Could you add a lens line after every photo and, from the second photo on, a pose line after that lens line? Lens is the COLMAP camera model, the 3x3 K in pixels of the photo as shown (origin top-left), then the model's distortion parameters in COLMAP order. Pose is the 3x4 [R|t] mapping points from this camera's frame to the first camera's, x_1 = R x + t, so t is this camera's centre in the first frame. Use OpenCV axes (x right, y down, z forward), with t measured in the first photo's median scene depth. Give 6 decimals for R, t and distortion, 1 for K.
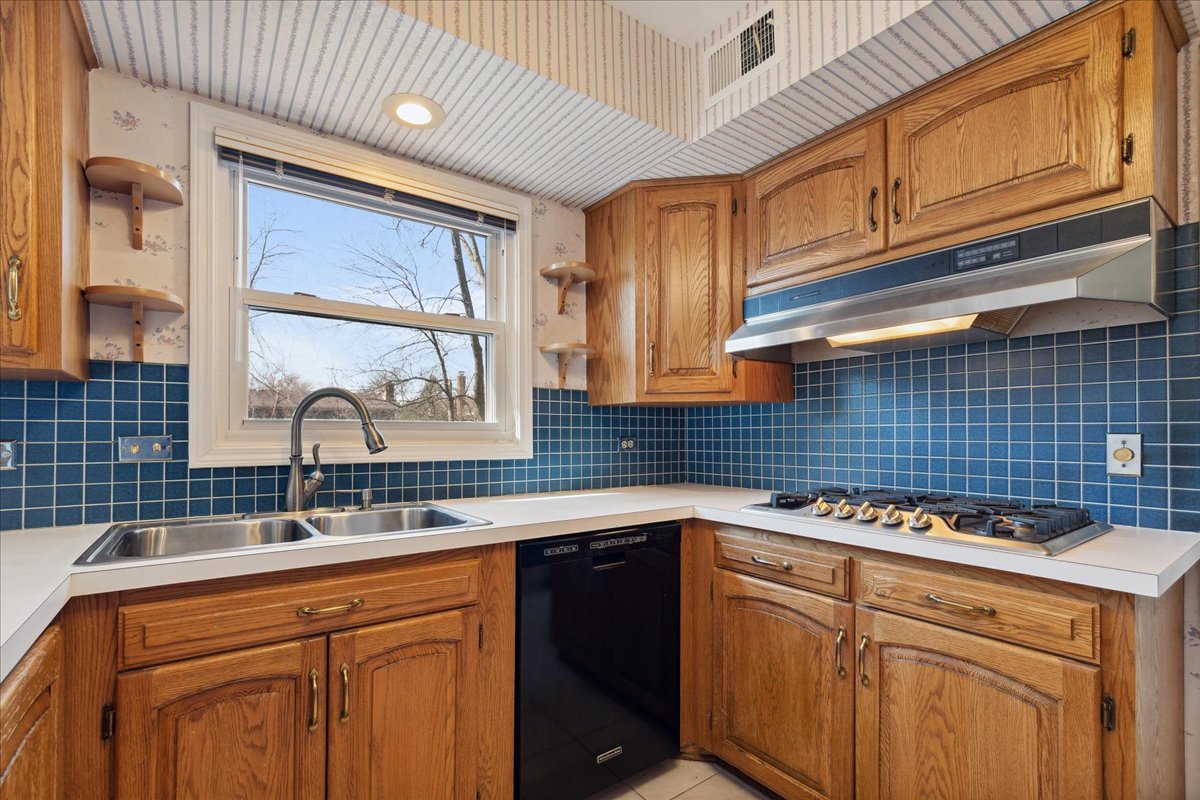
lens RADIAL K [[538.4, 0, 578.7], [0, 538.4, 431.5], [0, 0, 1]] dist [0.004040, 0.000366]
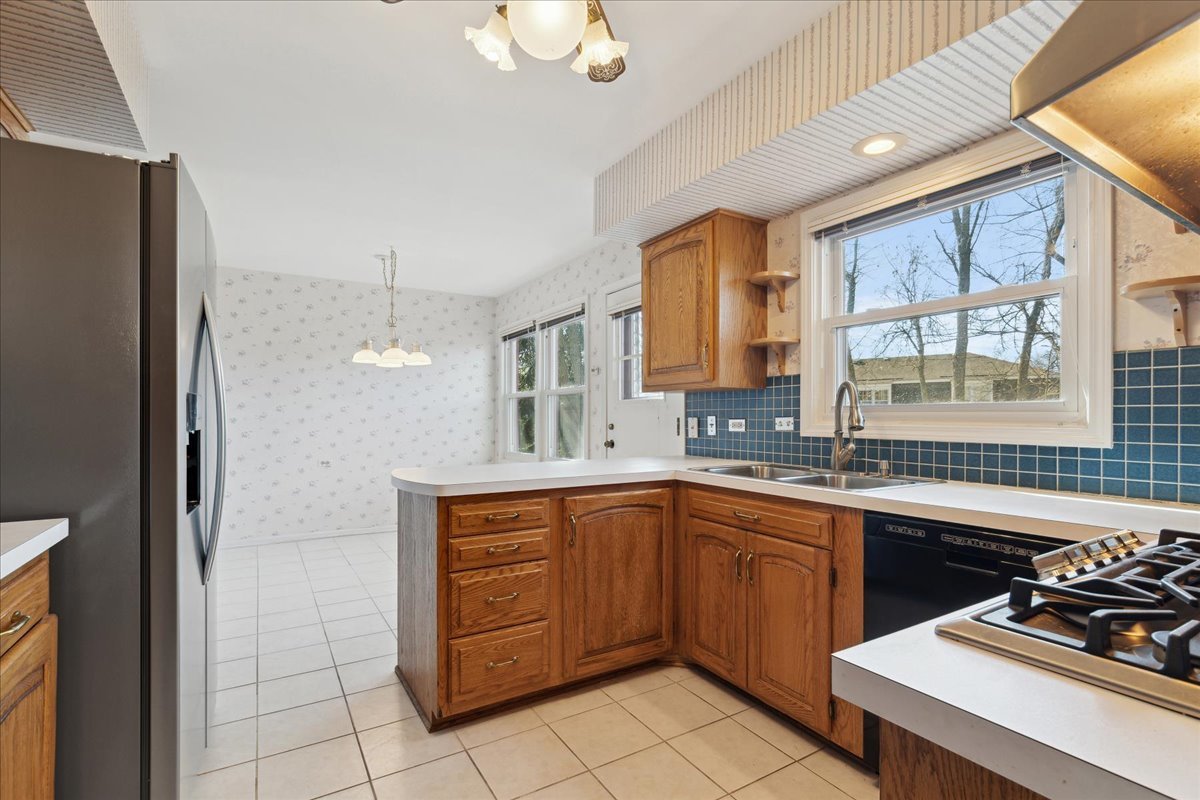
lens RADIAL K [[538.4, 0, 569.1], [0, 538.4, 420.6], [0, 0, 1]] dist [0.004040, 0.000366]
pose [[-0.091480, 0.011488, -0.995741, 0.963529], [0.008795, 0.999904, 0.010728, -0.004017], [0.995768, -0.007776, -0.091573, 0.427074]]
